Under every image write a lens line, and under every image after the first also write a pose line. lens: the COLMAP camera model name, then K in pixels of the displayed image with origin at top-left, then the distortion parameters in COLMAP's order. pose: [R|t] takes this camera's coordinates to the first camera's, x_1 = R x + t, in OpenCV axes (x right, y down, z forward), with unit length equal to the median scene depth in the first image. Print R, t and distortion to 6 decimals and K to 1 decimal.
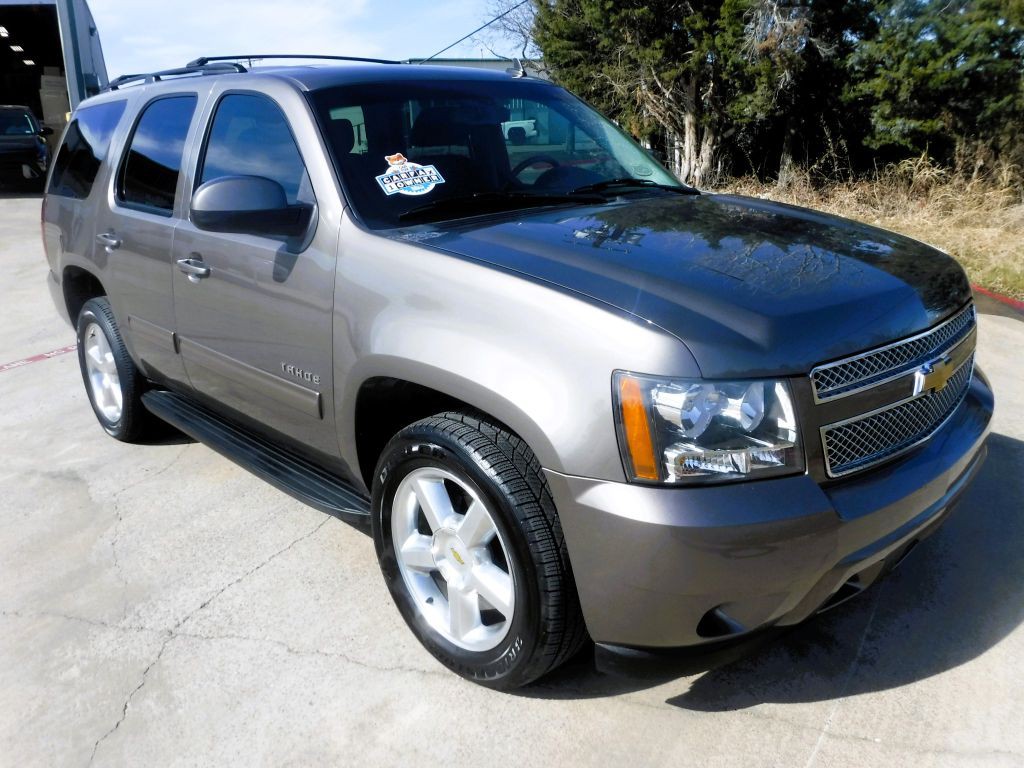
lens RADIAL K [[848.4, 0, 608.0], [0, 848.4, 405.7], [0, 0, 1]] dist [-0.059642, 0.001968]
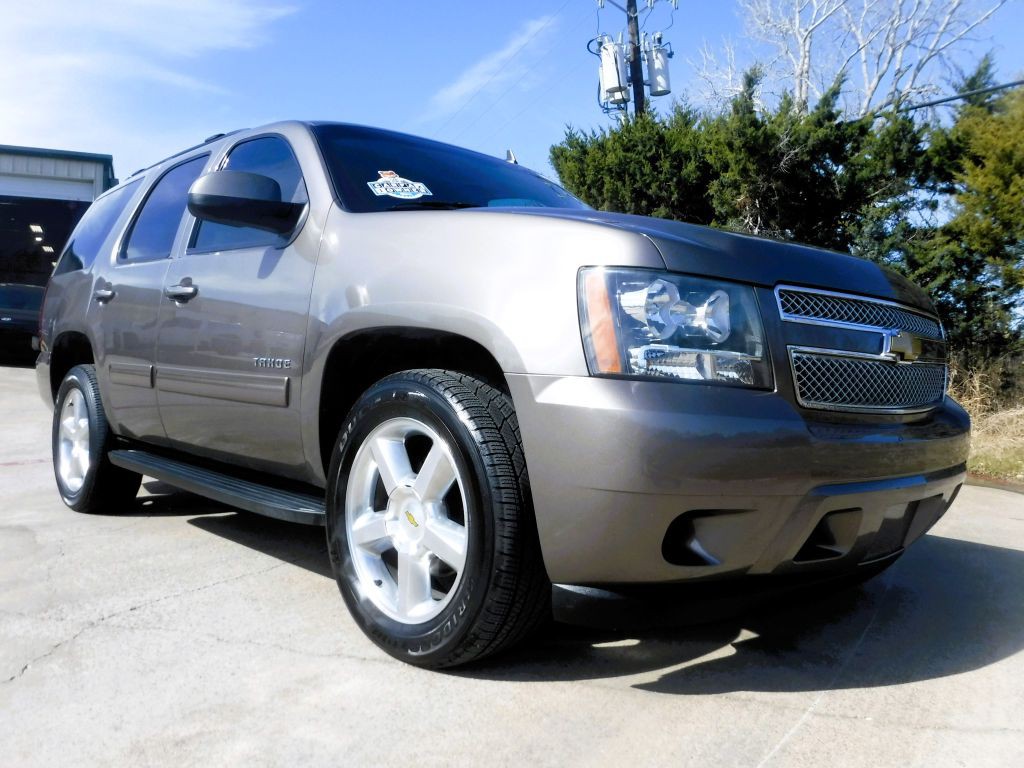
lens RADIAL K [[848.4, 0, 608.0], [0, 848.4, 405.7], [0, 0, 1]] dist [-0.059642, 0.001968]
pose [[0.999592, 0.027286, 0.008419, 0.028470], [-0.023845, 0.959812, -0.279630, 0.312708], [-0.015711, 0.279315, 0.960071, 0.058919]]
